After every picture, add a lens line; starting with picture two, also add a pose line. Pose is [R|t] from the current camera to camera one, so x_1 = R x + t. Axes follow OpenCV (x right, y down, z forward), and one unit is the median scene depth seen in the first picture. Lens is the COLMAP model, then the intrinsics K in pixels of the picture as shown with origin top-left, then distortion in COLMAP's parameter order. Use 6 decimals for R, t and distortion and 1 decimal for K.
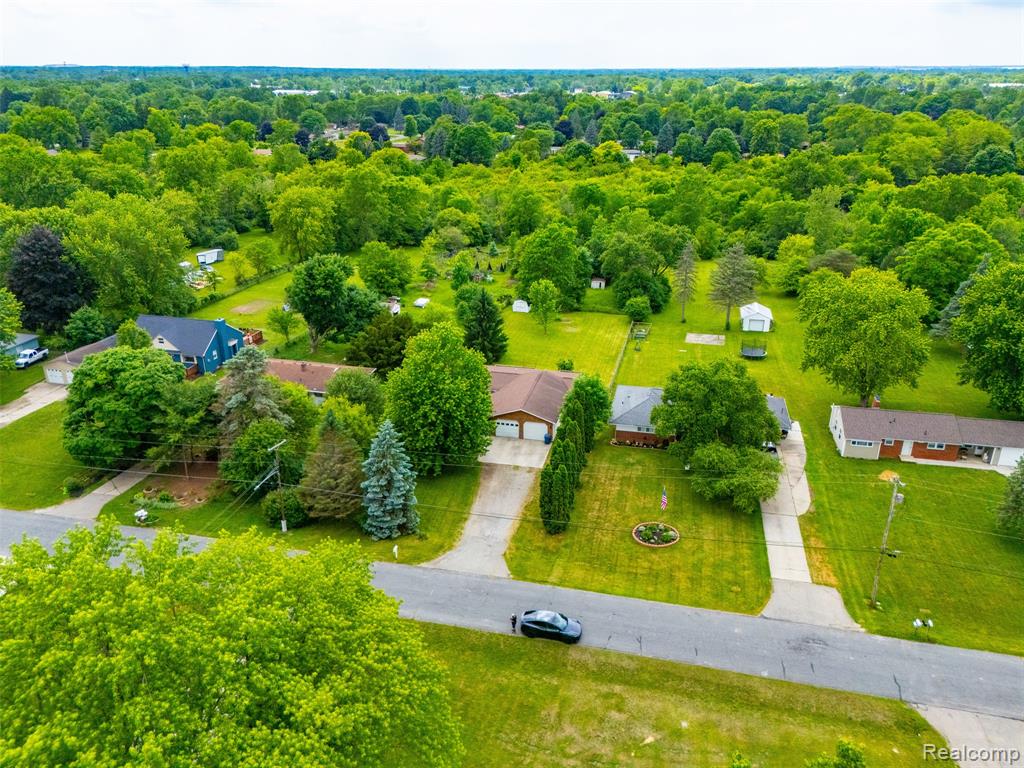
lens RADIAL K [[754.5, 0, 514.3], [0, 754.5, 385.8], [0, 0, 1]] dist [0.069677, -0.067805]
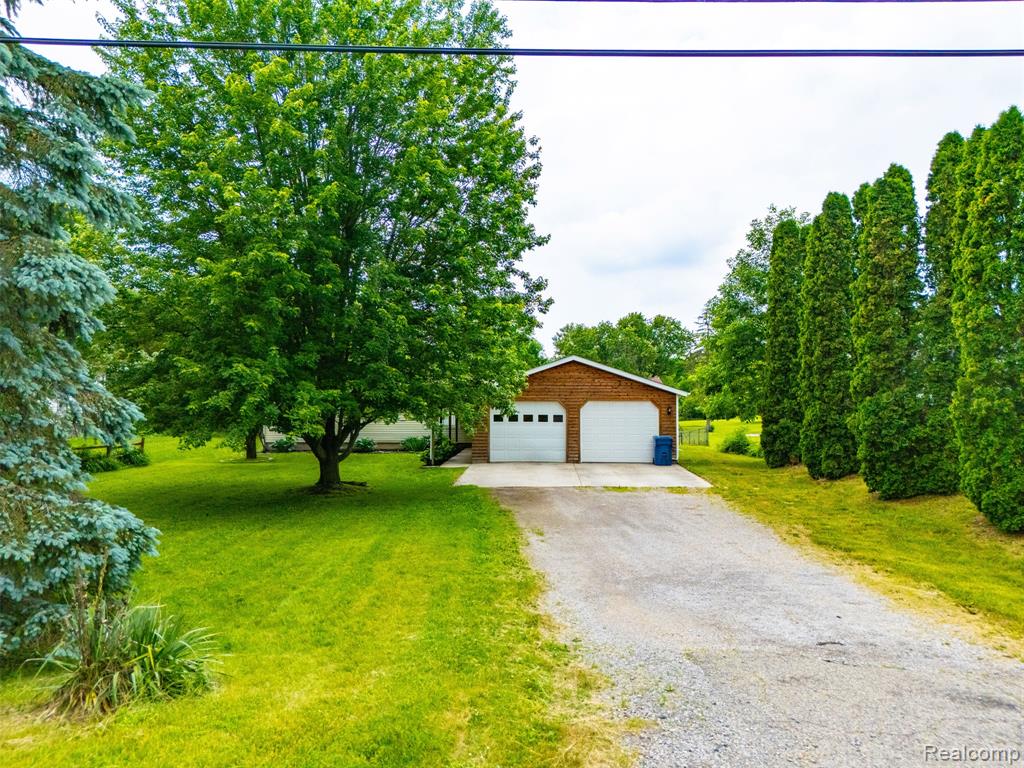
lens RADIAL K [[754.5, 0, 514.3], [0, 754.5, 385.8], [0, 0, 1]] dist [0.069677, -0.067805]
pose [[0.982105, -0.000320, 0.188336, -0.058216], [0.072437, 0.923719, -0.376160, 0.122768], [-0.173849, 0.383071, 0.907212, 0.546131]]
